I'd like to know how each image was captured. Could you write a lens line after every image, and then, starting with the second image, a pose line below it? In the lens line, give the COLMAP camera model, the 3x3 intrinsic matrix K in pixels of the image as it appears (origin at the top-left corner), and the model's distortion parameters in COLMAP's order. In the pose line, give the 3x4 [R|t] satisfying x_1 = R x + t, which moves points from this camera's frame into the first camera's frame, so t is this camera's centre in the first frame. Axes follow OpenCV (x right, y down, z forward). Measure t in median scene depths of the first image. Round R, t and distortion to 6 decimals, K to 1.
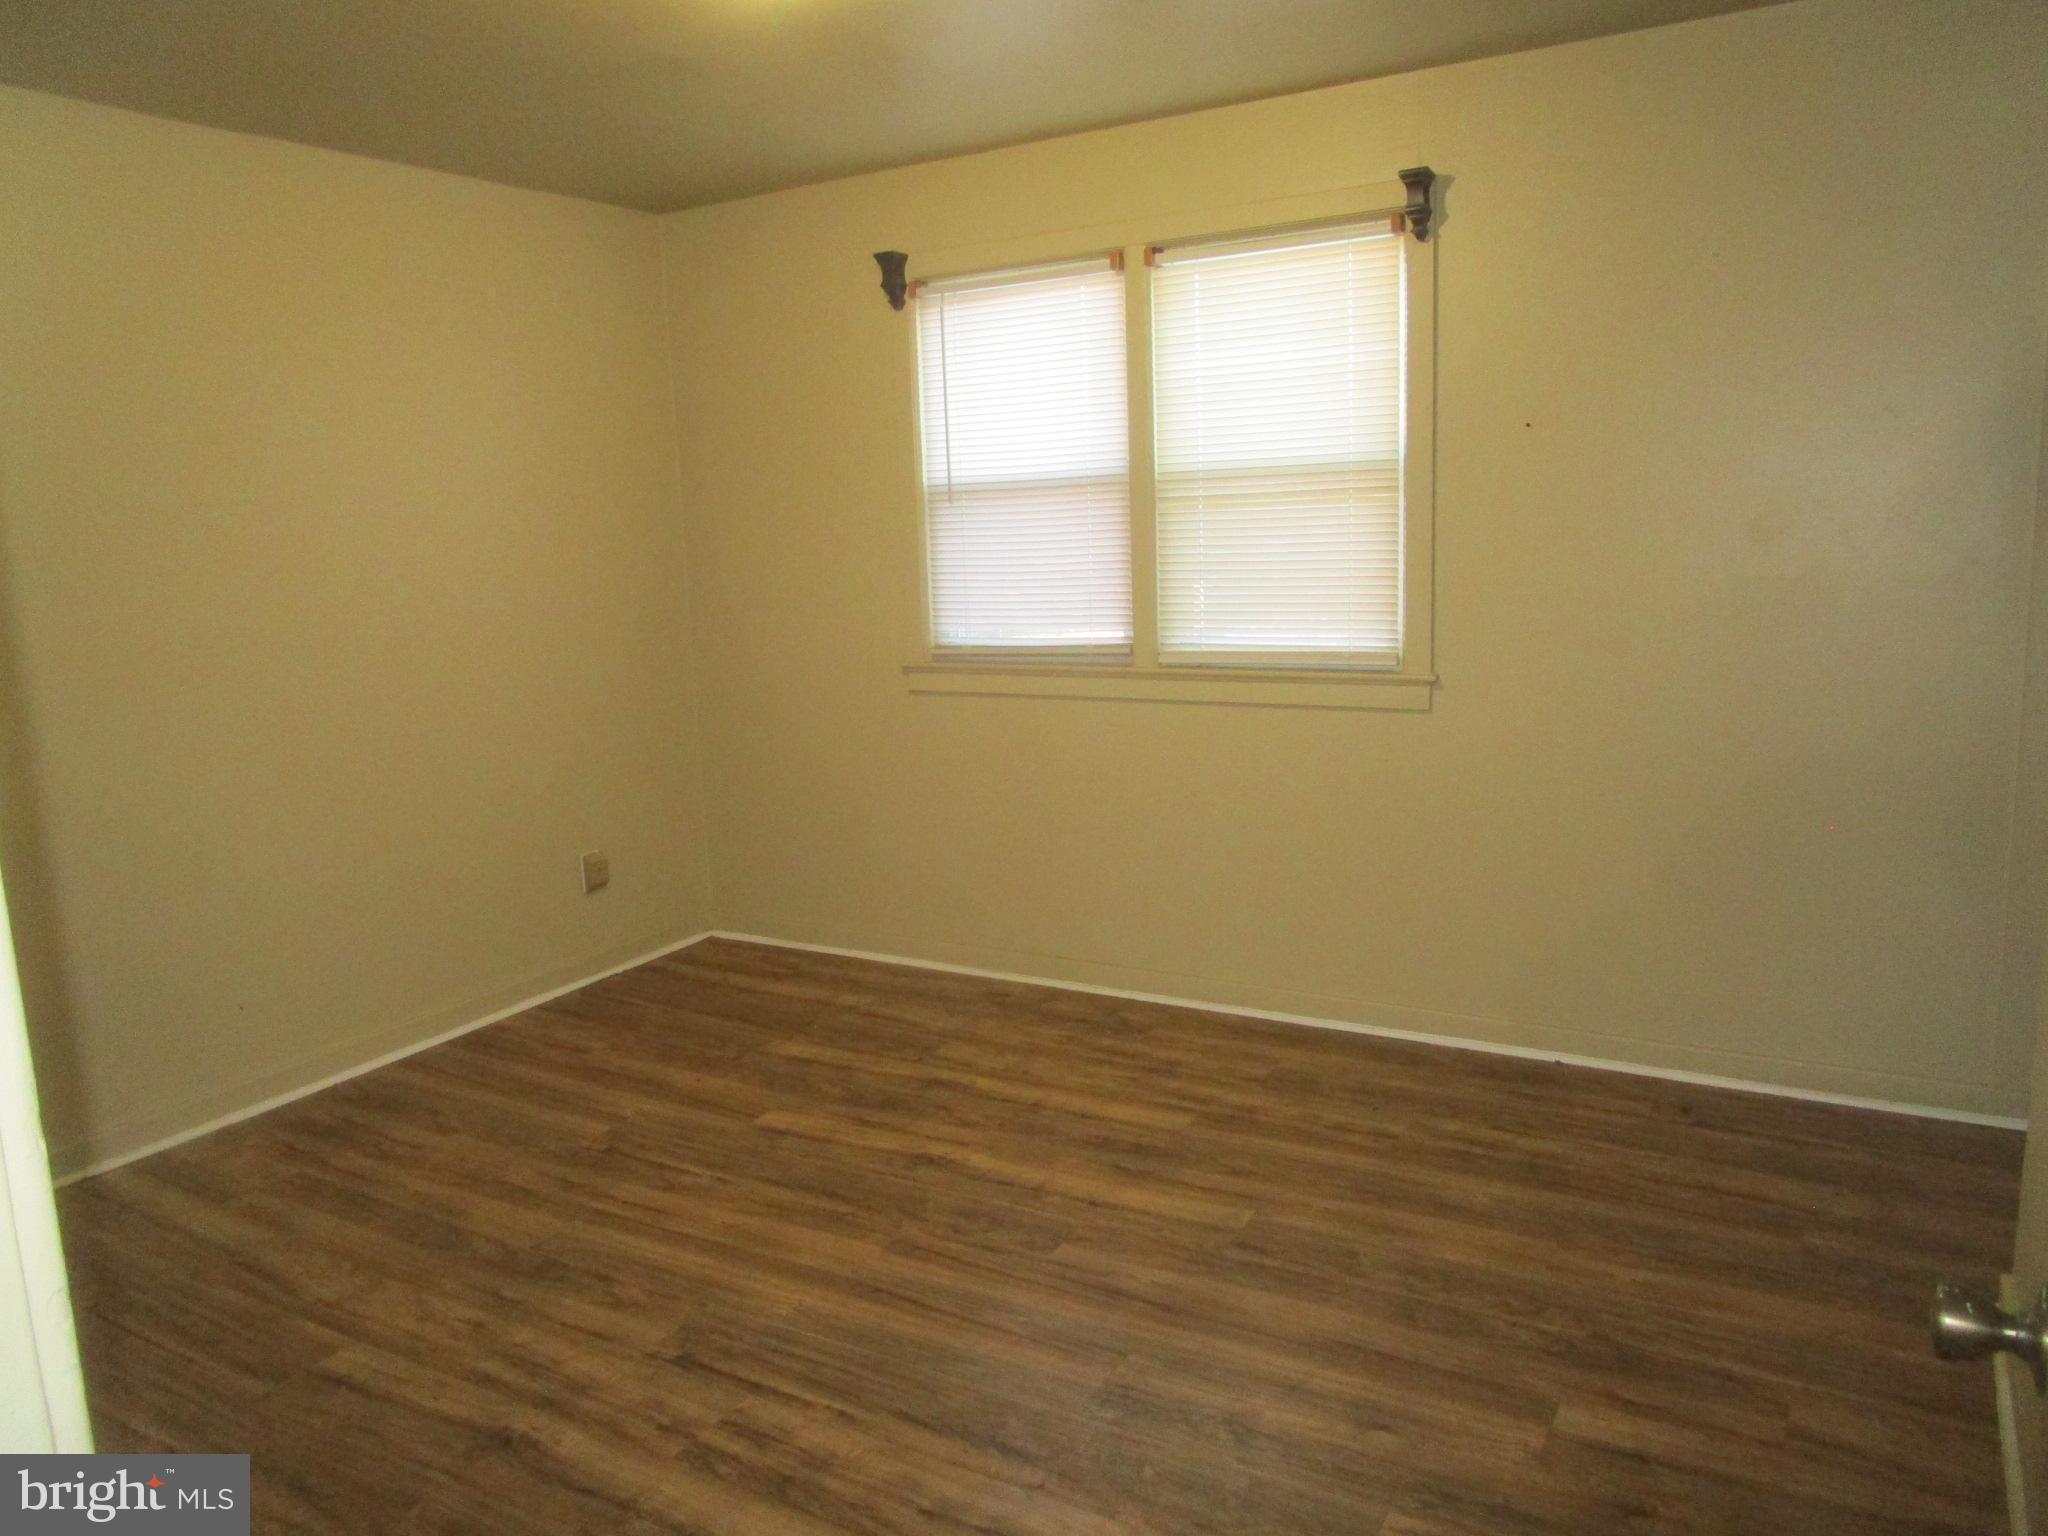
lens RADIAL K [[1456.7, 0, 1033.4], [0, 1456.7, 777.5], [0, 0, 1]] dist [-0.033859, 0.017343]
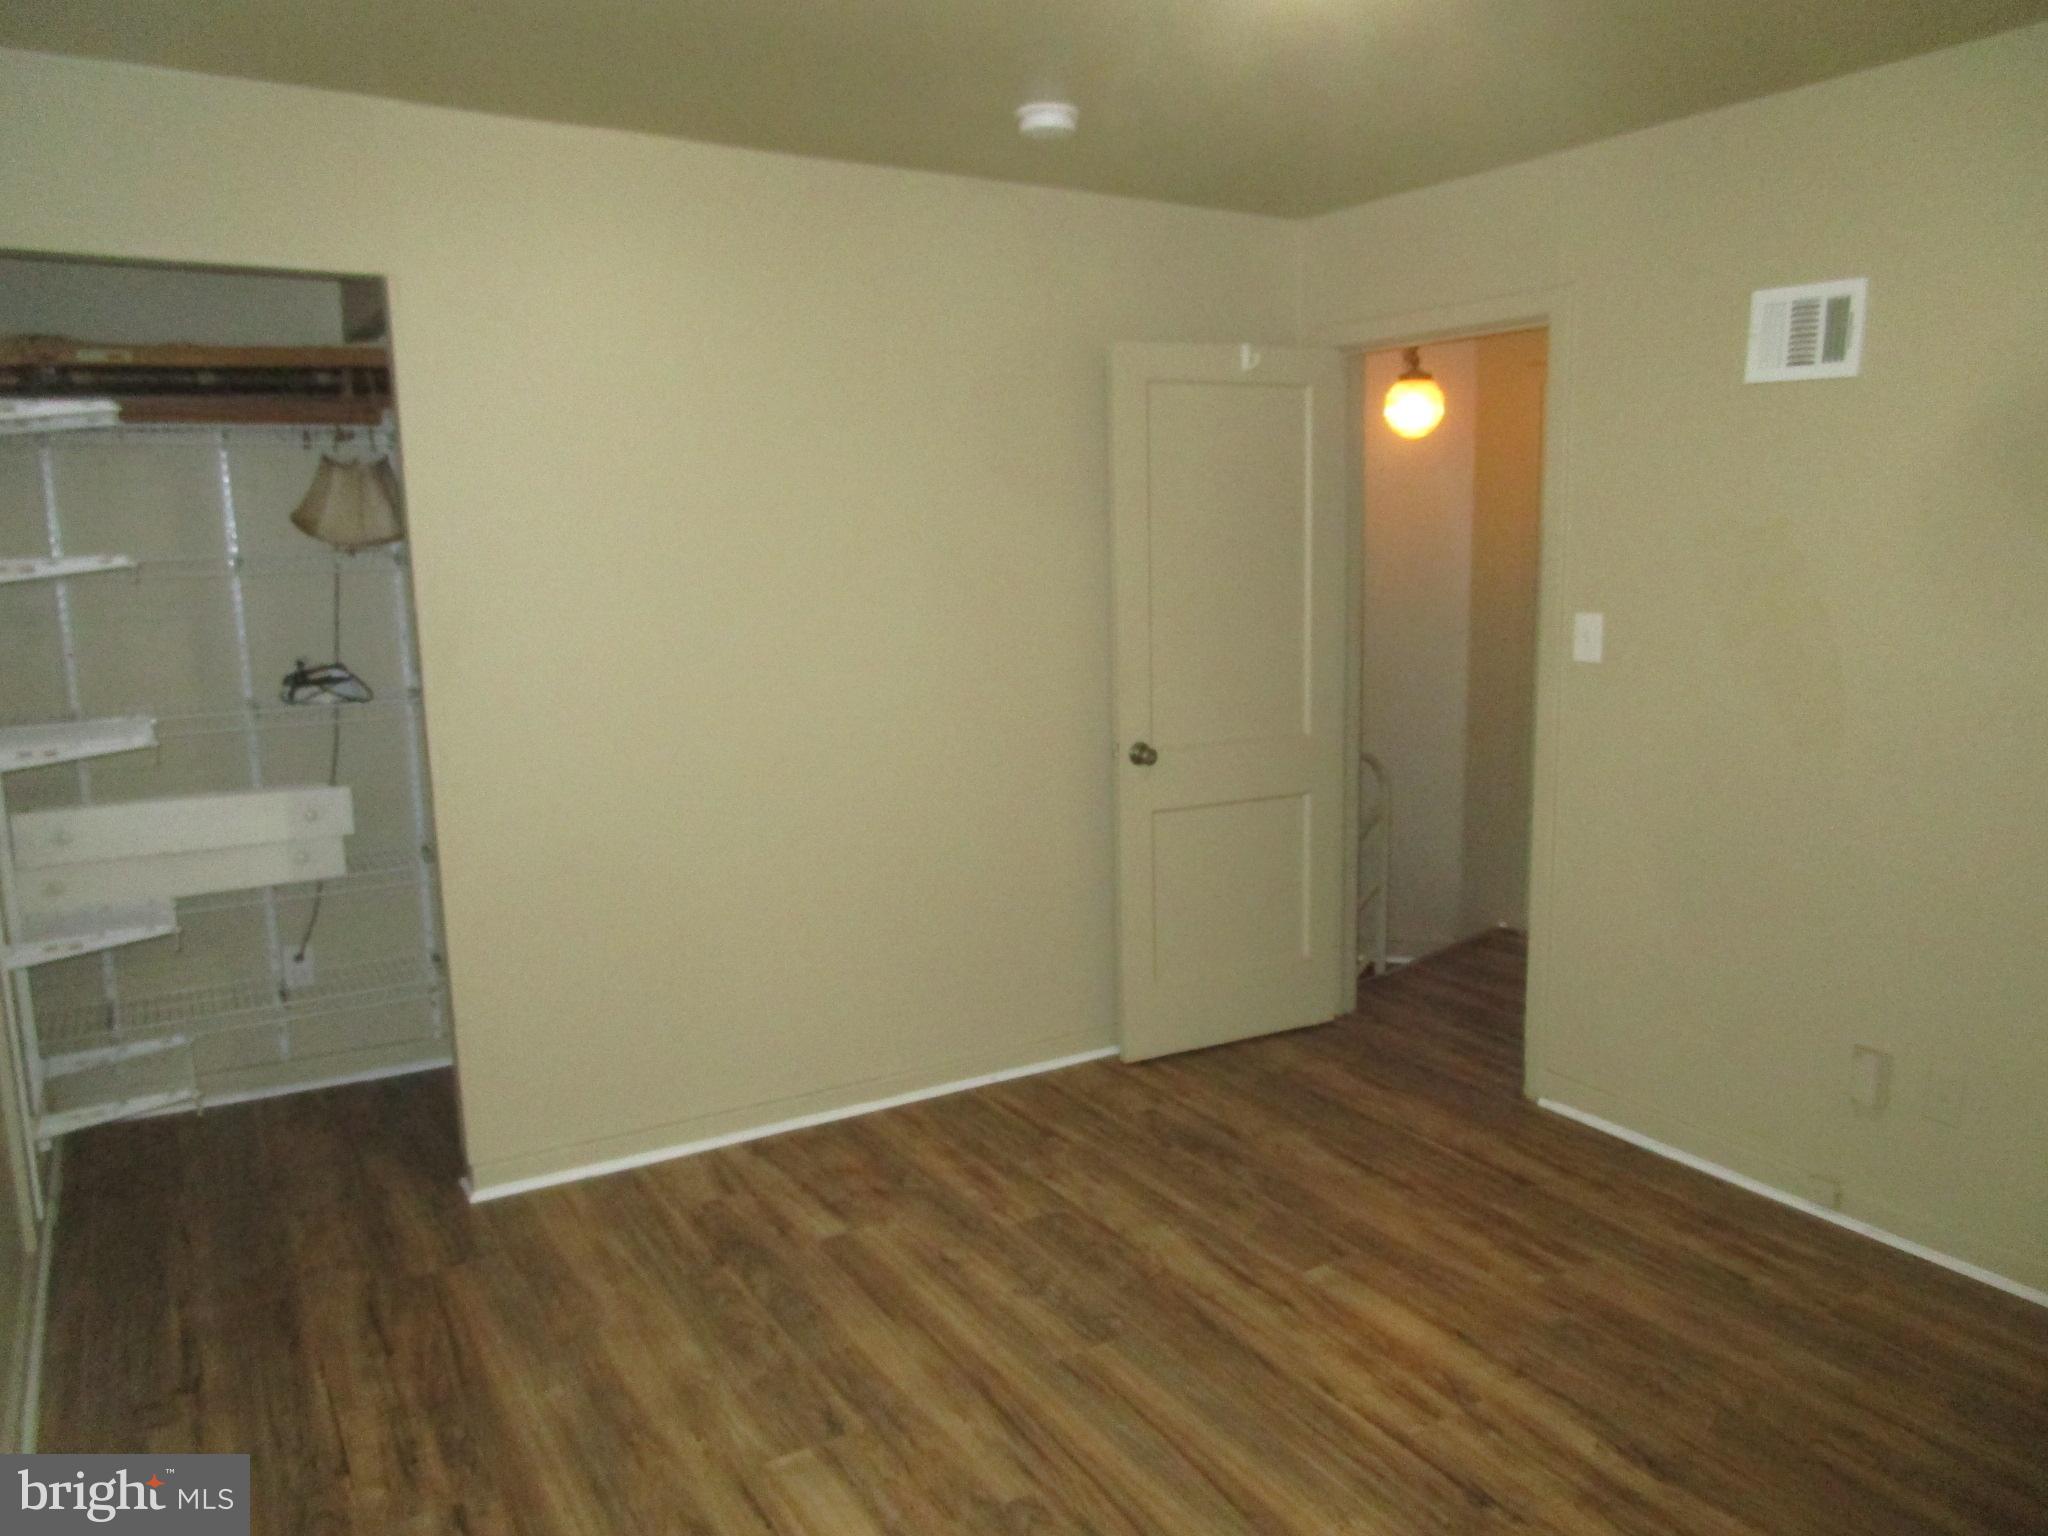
lens RADIAL K [[1456.7, 0, 1033.4], [0, 1456.7, 777.5], [0, 0, 1]] dist [-0.033859, 0.017343]
pose [[-0.886082, -0.031311, 0.462469, -0.401157], [0.123890, 0.945422, 0.301379, -0.338701], [-0.446665, 0.324342, -0.833842, 1.749390]]
